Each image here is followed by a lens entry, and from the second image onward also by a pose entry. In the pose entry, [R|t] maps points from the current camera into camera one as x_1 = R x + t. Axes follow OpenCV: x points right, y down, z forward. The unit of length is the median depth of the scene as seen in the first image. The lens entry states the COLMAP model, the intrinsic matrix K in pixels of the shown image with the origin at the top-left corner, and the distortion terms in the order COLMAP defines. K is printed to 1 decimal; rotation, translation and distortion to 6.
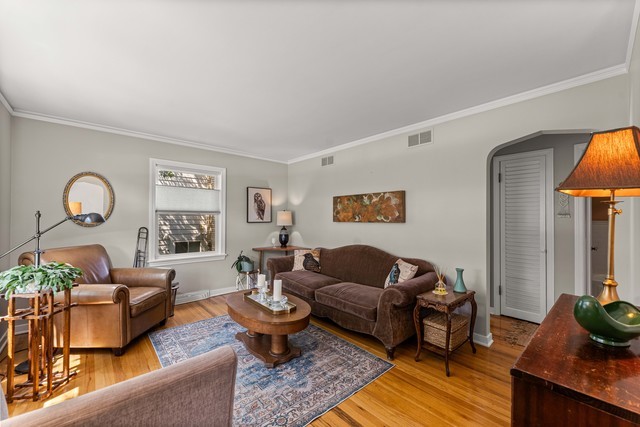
lens RADIAL K [[257.4, 0, 321.4], [0, 257.4, 216.2], [0, 0, 1]] dist [0.000371, 0.000007]
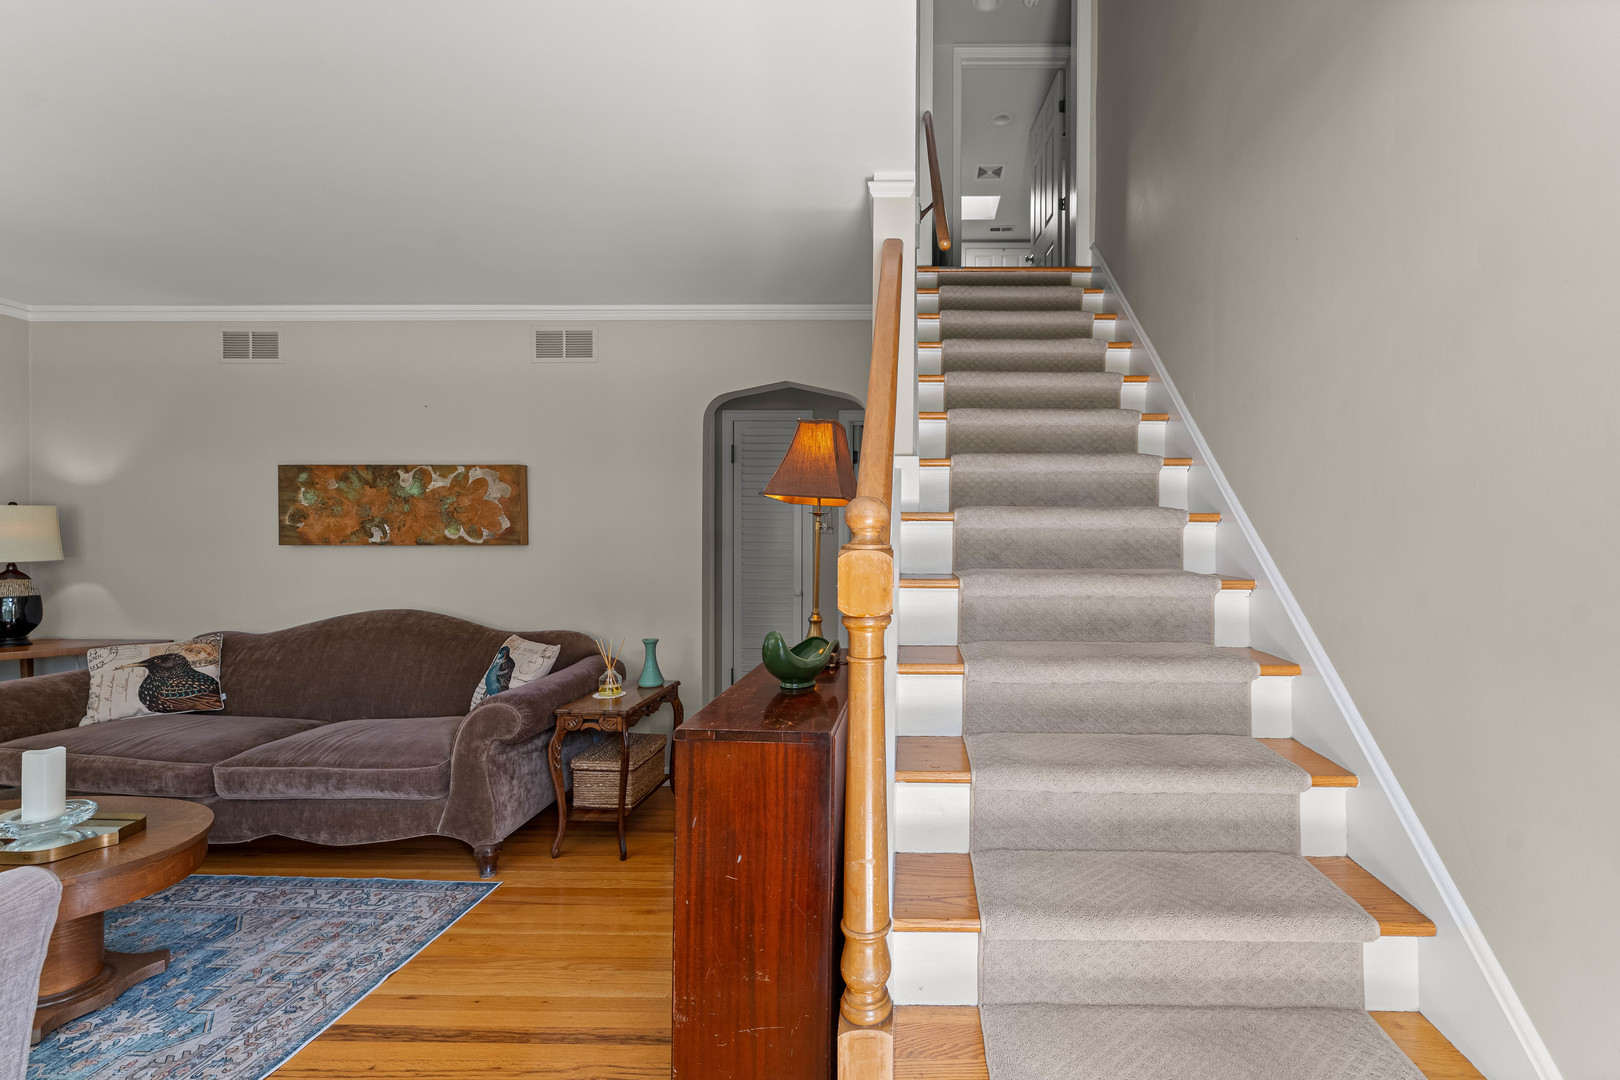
lens RADIAL K [[679.7, 0, 902.4], [0, 679.7, 542.9], [0, 0, 1]] dist [0.000168, -0.000280]
pose [[0.685576, -0.007428, 0.727963, -0.052833], [-0.007443, 0.999824, 0.017211, -0.001163], [-0.727963, -0.017218, 0.685400, -0.173854]]
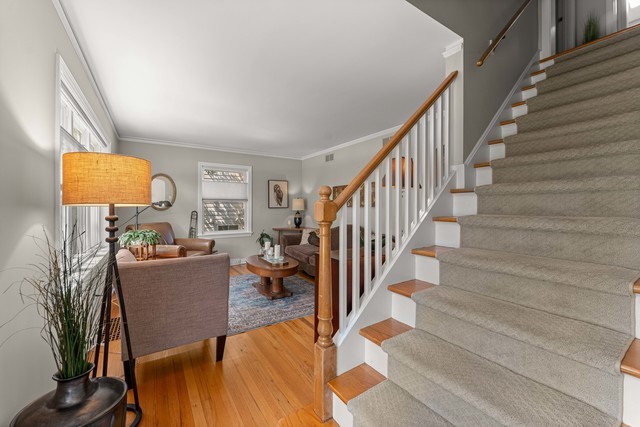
lens RADIAL K [[256.9, 0, 315.5], [0, 256.9, 203.9], [0, 0, 1]] dist [0.000426, -0.000115]
pose [[0.986461, -0.006415, -0.163870, 0.240451], [0.006225, 0.999979, -0.001672, 0.013279], [0.163877, 0.000630, 0.986481, -0.348663]]
